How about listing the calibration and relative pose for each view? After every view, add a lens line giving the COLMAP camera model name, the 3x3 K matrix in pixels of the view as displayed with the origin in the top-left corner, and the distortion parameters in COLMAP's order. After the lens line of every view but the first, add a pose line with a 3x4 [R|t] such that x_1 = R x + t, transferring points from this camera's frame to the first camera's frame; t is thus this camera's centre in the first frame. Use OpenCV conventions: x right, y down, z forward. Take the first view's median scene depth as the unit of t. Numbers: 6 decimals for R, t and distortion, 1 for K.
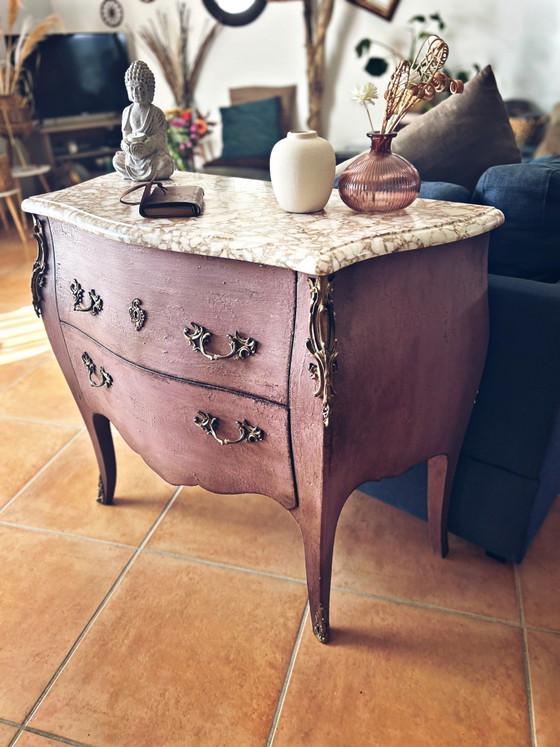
lens RADIAL K [[566.8, 0, 281.8], [0, 566.8, 382.1], [0, 0, 1]] dist [0.060724, -0.080789]
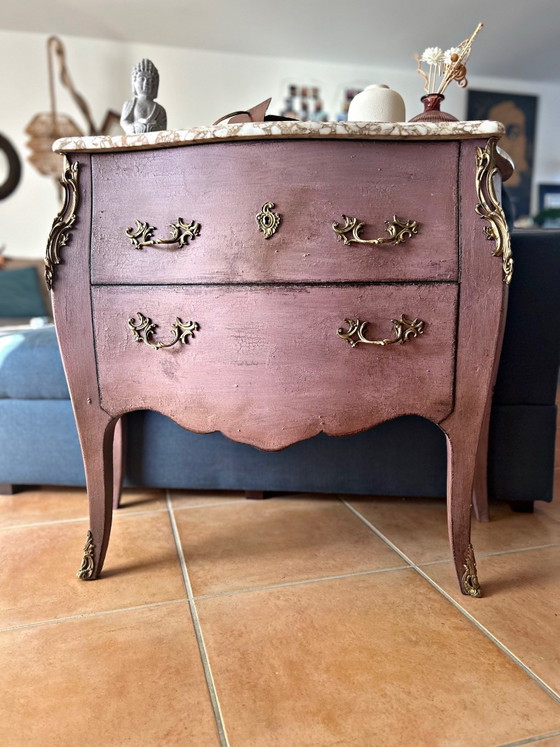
lens RADIAL K [[566.8, 0, 277.6], [0, 566.8, 376.6], [0, 0, 1]] dist [0.060724, -0.080789]
pose [[0.853952, -0.044384, 0.518456, -0.622455], [0.239461, 0.918105, -0.315819, 0.346371], [-0.461980, 0.393844, 0.794646, 0.312718]]
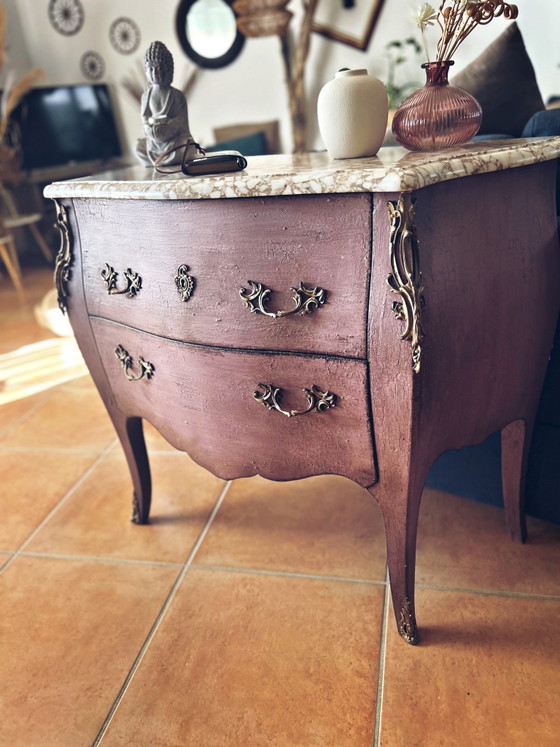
lens RADIAL K [[566.8, 0, 280.8], [0, 566.8, 382.2], [0, 0, 1]] dist [0.060724, -0.080789]
pose [[0.996258, -0.084081, 0.019987, -0.112362], [0.085459, 0.992893, -0.082826, 0.109746], [-0.012881, 0.084224, 0.996364, 0.088056]]
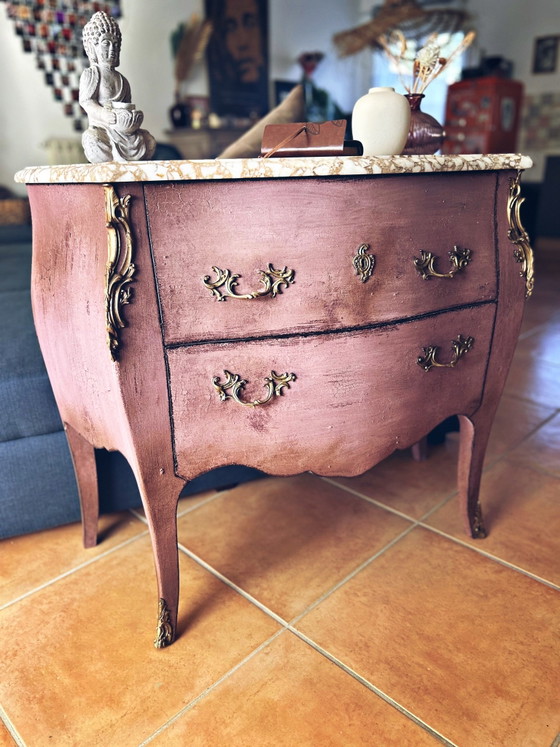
lens RADIAL K [[566.8, 0, 281.8], [0, 566.8, 377.3], [0, 0, 1]] dist [0.060724, -0.080789]
pose [[0.480606, -0.281766, 0.830437, -0.942703], [0.440545, 0.896382, 0.049181, -0.050523], [-0.758247, 0.342208, 0.554937, 0.571450]]
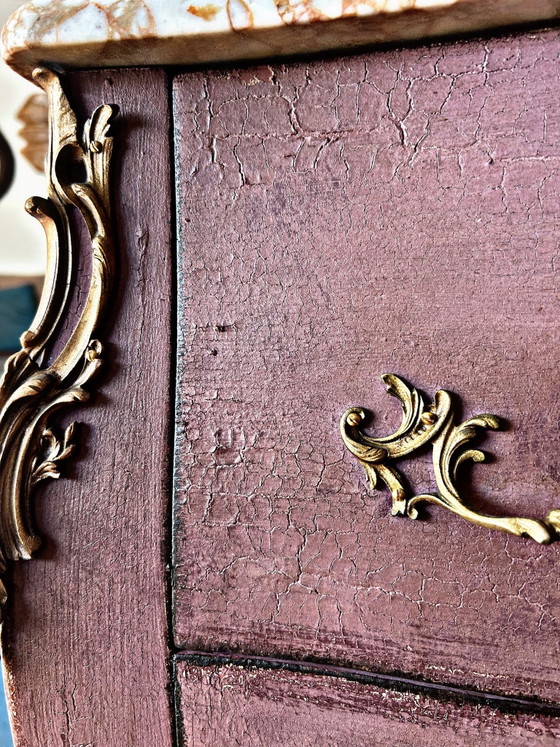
lens RADIAL K [[566.8, 0, 269.5], [0, 566.8, 372.9], [0, 0, 1]] dist [0.060724, -0.080789]
pose [[0.863475, -0.051837, 0.501721, -0.476059], [0.239239, 0.917786, -0.316913, -0.131160], [-0.444044, 0.393678, 0.804887, 0.857610]]
